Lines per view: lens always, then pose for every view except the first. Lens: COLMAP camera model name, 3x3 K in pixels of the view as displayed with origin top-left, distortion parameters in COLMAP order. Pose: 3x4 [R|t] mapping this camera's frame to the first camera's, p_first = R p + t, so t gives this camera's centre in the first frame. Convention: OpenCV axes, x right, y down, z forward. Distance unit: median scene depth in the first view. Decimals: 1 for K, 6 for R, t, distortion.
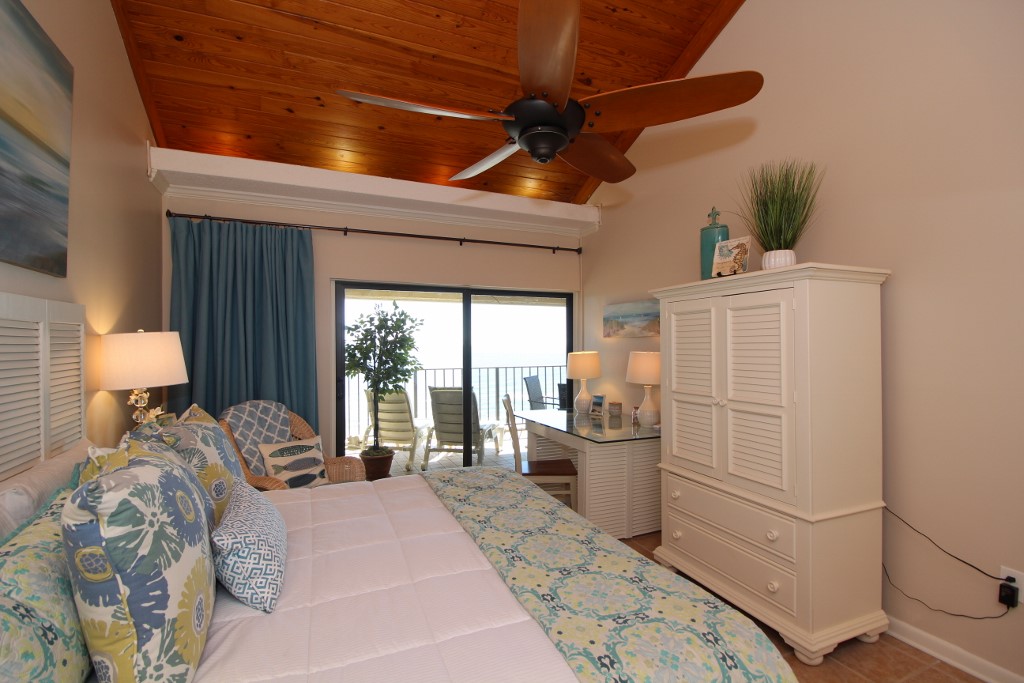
lens RADIAL K [[473.9, 0, 521.5], [0, 473.9, 346.3], [0, 0, 1]] dist [-0.004450, -0.007624]
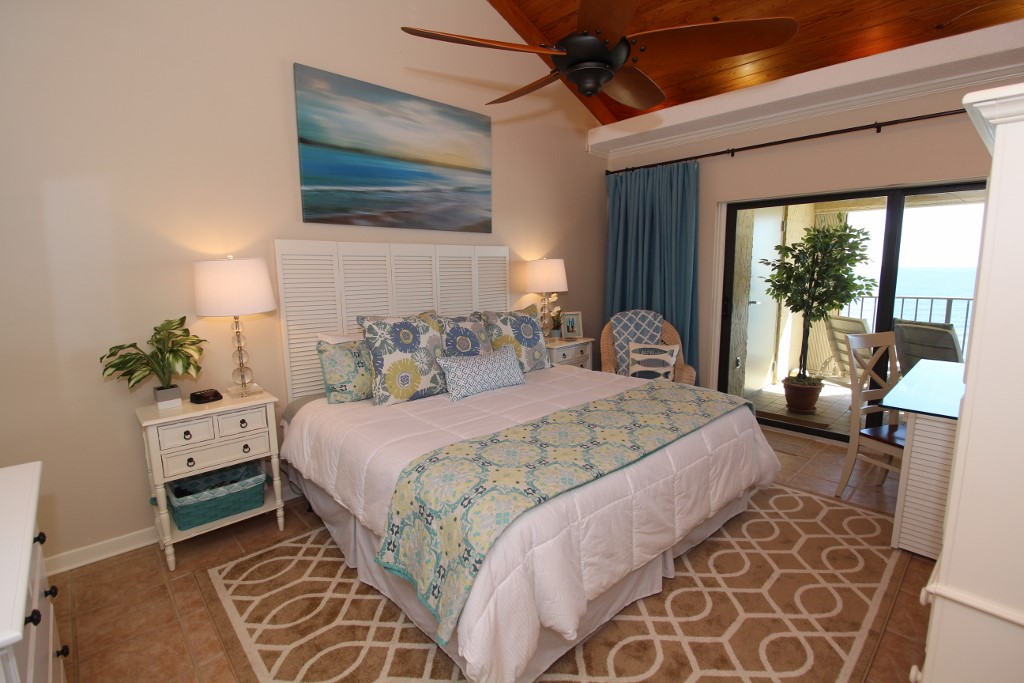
lens RADIAL K [[473.9, 0, 507.7], [0, 473.9, 343.7], [0, 0, 1]] dist [-0.004450, -0.007624]
pose [[0.331064, 0.147200, -0.932056, 0.428830], [0.005207, 0.987458, 0.157799, -0.000754], [0.943594, -0.057095, 0.326145, 0.174888]]
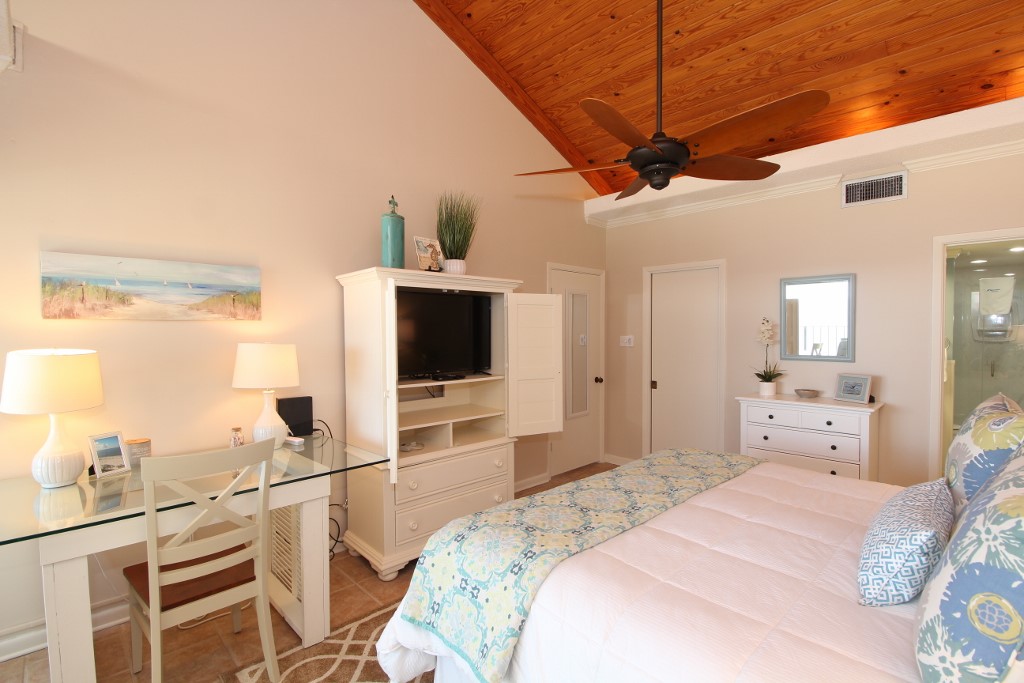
lens RADIAL K [[473.9, 0, 511.1], [0, 473.9, 345.1], [0, 0, 1]] dist [-0.004450, -0.007624]
pose [[-0.322094, -0.024042, 0.946403, -0.405225], [0.009685, 0.999541, 0.028688, -0.001557], [-0.946658, 0.018406, -0.321713, 0.695206]]
